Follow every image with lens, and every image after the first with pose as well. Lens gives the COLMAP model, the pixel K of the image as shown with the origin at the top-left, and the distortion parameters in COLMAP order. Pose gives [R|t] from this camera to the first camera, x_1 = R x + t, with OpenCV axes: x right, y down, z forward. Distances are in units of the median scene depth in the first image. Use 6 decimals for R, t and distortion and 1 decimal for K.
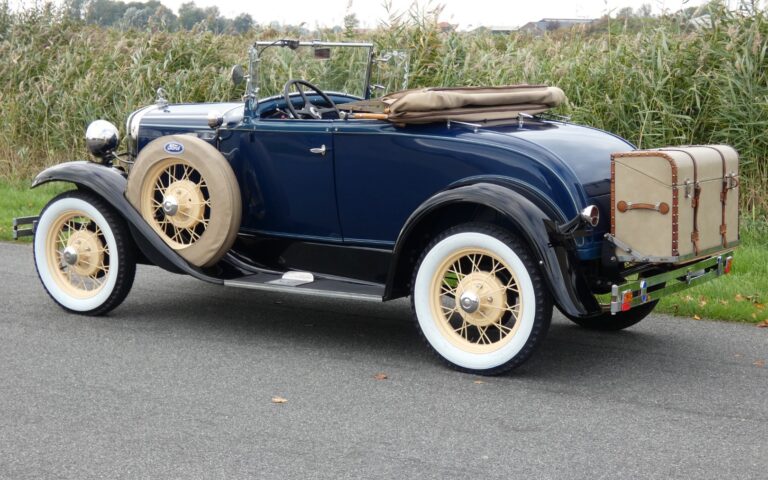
lens RADIAL K [[1359.9, 0, 384.0], [0, 1359.9, 240.0], [0, 0, 1]] dist [0.076080, 0.016759]
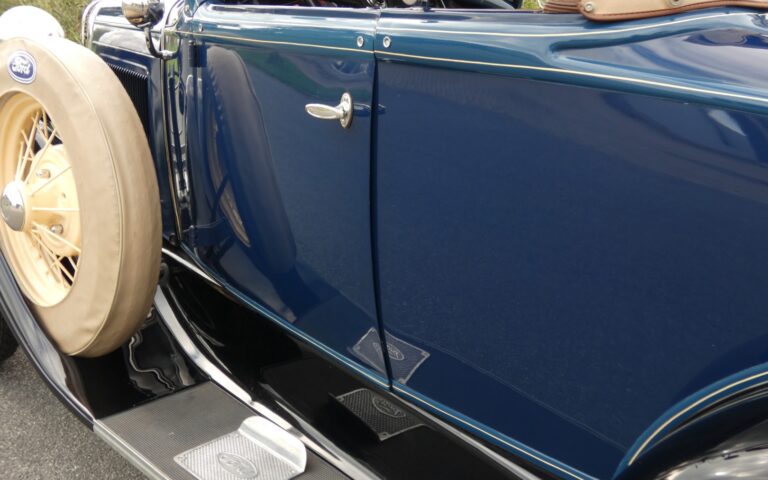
lens RADIAL K [[780.7, 0, 384.0], [0, 780.7, 240.0], [0, 0, 1]] dist [-0.015391, -0.013660]
pose [[0.980750, 0.108318, -0.162471, -0.005000], [-0.082527, 0.984006, 0.157863, -0.065729], [0.176972, -0.141416, 0.974003, 0.826756]]
